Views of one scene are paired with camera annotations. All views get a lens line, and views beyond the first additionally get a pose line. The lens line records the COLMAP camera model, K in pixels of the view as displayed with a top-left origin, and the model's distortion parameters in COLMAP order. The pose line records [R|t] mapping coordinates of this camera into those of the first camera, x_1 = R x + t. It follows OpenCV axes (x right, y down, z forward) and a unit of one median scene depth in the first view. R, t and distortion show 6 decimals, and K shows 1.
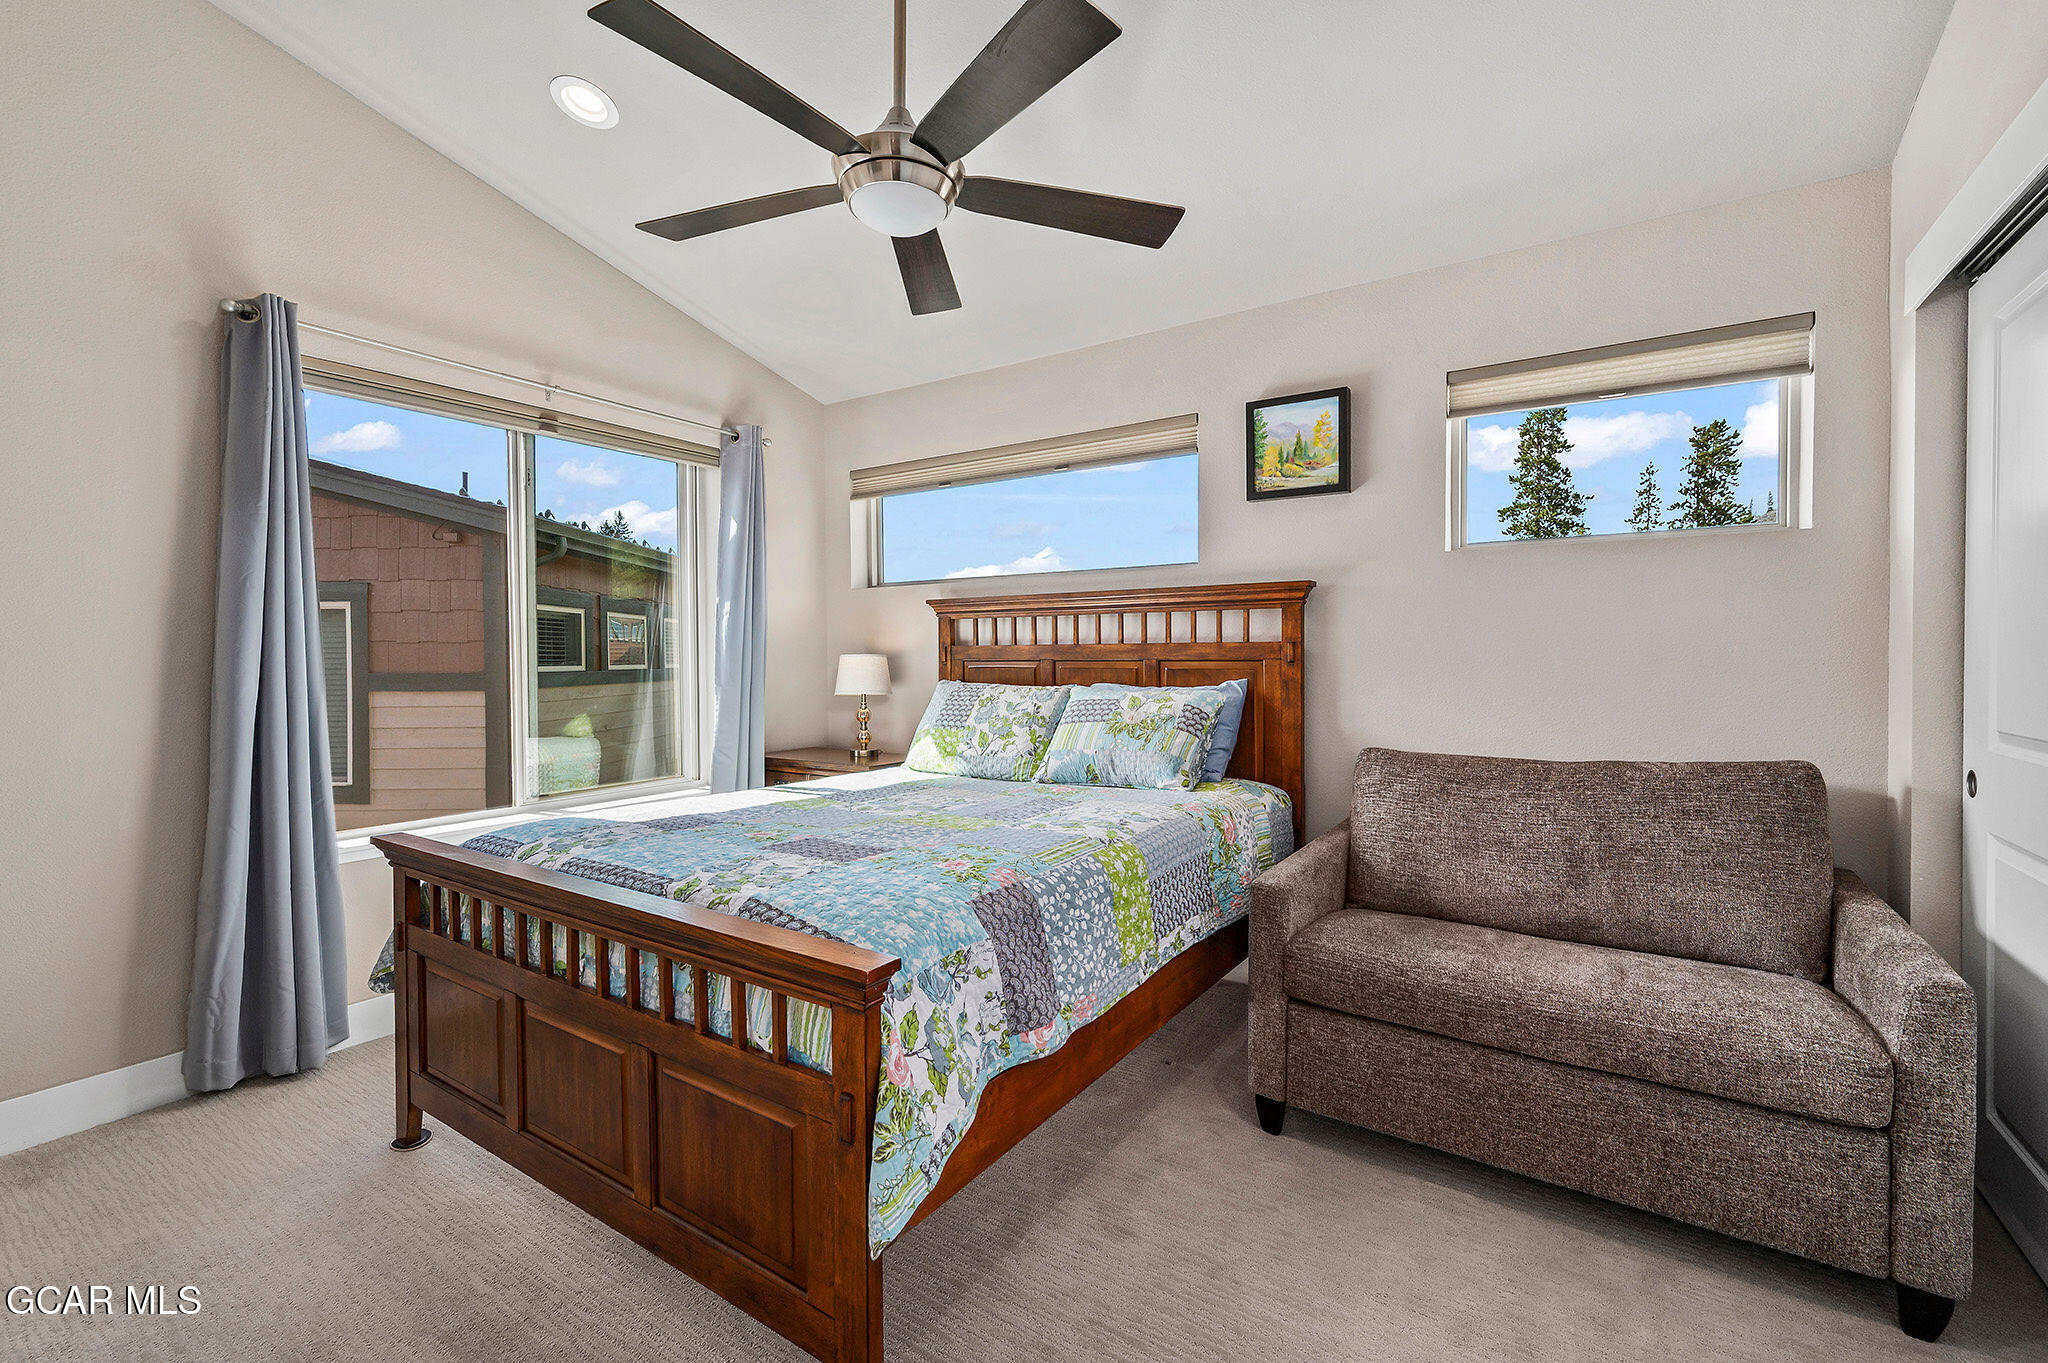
lens RADIAL K [[864.2, 0, 1020.3], [0, 864.2, 677.9], [0, 0, 1]] dist [-0.000016, -0.000828]
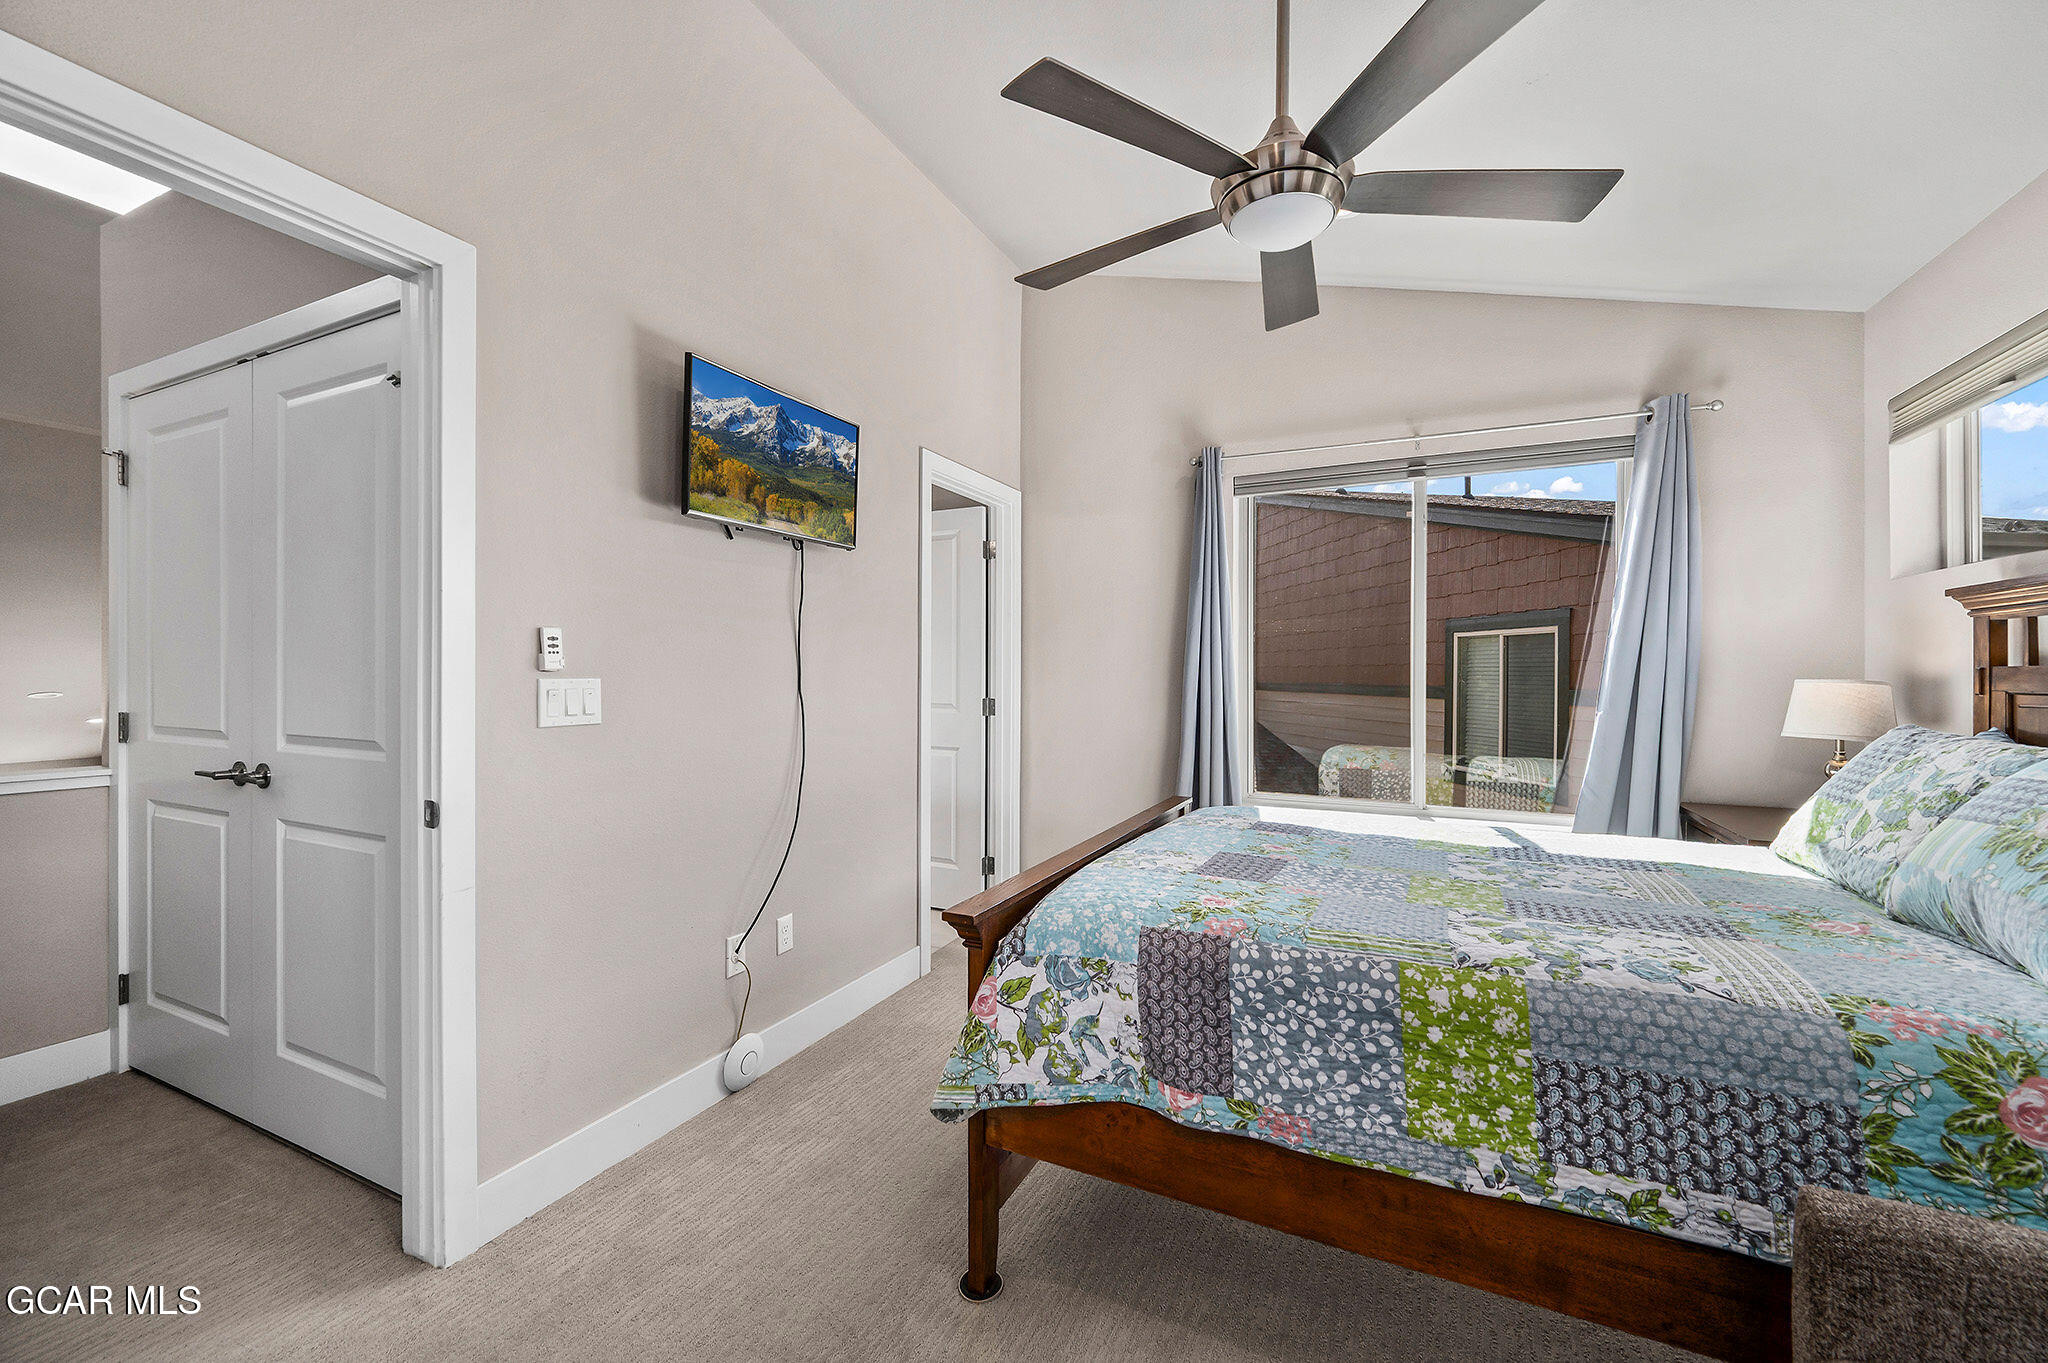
lens RADIAL K [[822.0, 0, 1019.7], [0, 822.0, 671.1], [0, 0, 1]] dist [0.000351, -0.000604]
pose [[0.143851, 0.001822, -0.989598, 0.819016], [-0.025704, 0.999668, -0.001896, -0.036371], [0.989265, 0.025709, 0.143850, 0.650145]]
